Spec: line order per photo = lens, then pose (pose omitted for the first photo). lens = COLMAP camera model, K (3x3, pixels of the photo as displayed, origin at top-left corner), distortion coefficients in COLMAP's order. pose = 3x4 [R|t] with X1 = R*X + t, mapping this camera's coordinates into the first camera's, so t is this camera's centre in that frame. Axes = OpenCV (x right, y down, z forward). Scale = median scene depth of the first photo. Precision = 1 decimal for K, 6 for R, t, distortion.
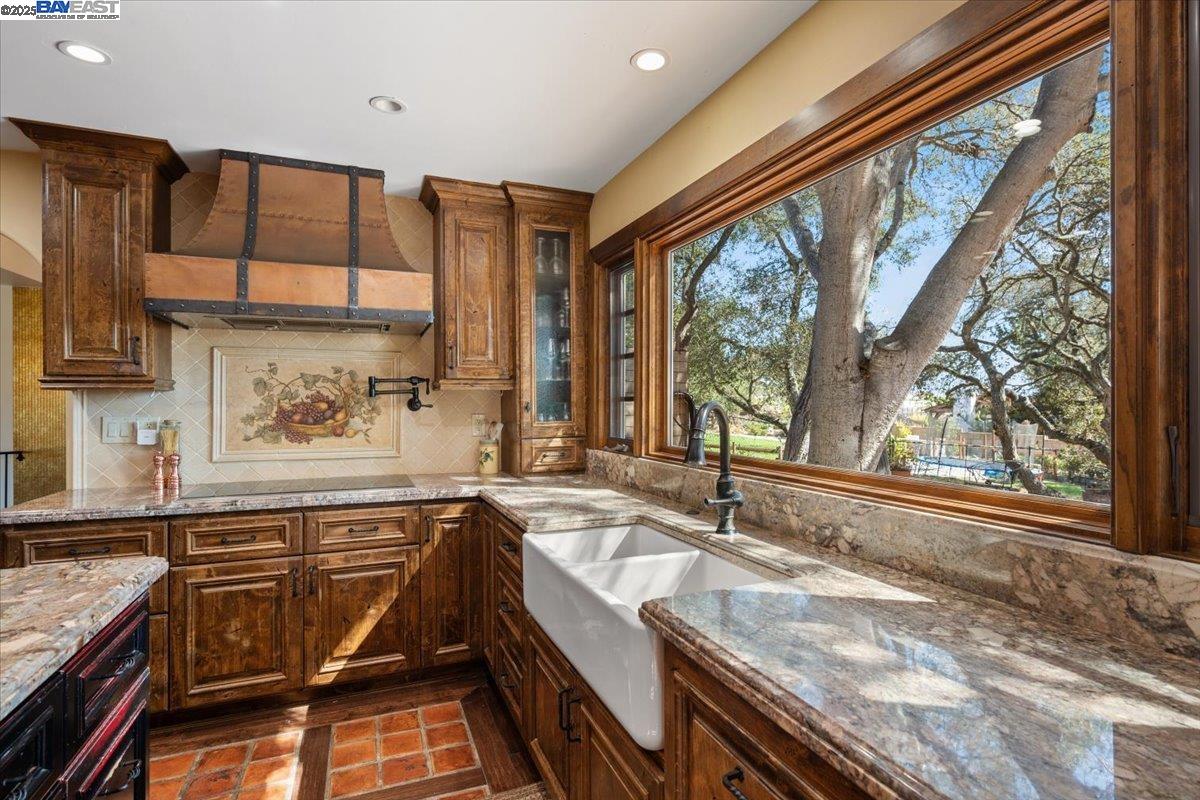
lens RADIAL K [[592.5, 0, 600.5], [0, 592.5, 401.1], [0, 0, 1]] dist [0.000900, -0.000025]
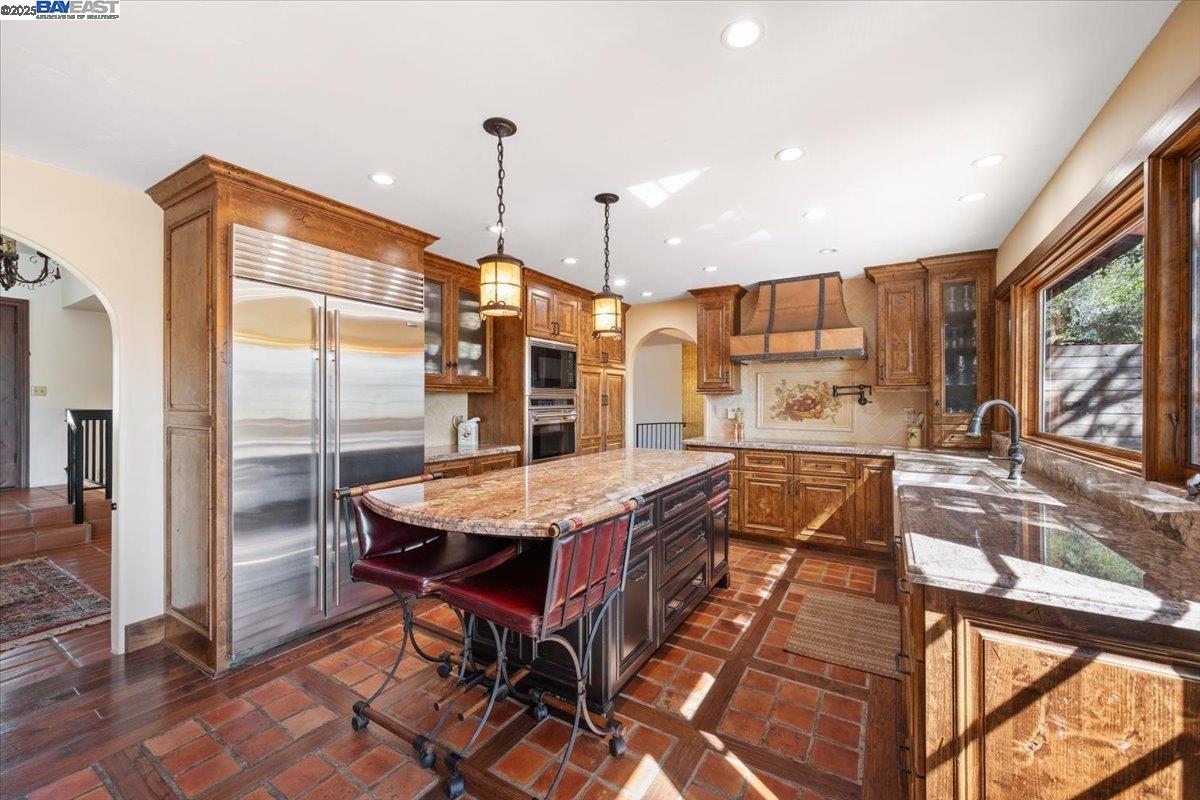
lens RADIAL K [[466.7, 0, 603.3], [0, 466.7, 399.3], [0, 0, 1]] dist [-0.005600, 0.000742]
pose [[0.594985, 0.001241, -0.803736, 0.377885], [-0.000030, 0.999999, 0.001522, -0.001979], [0.803737, -0.000881, 0.594985, -0.455779]]
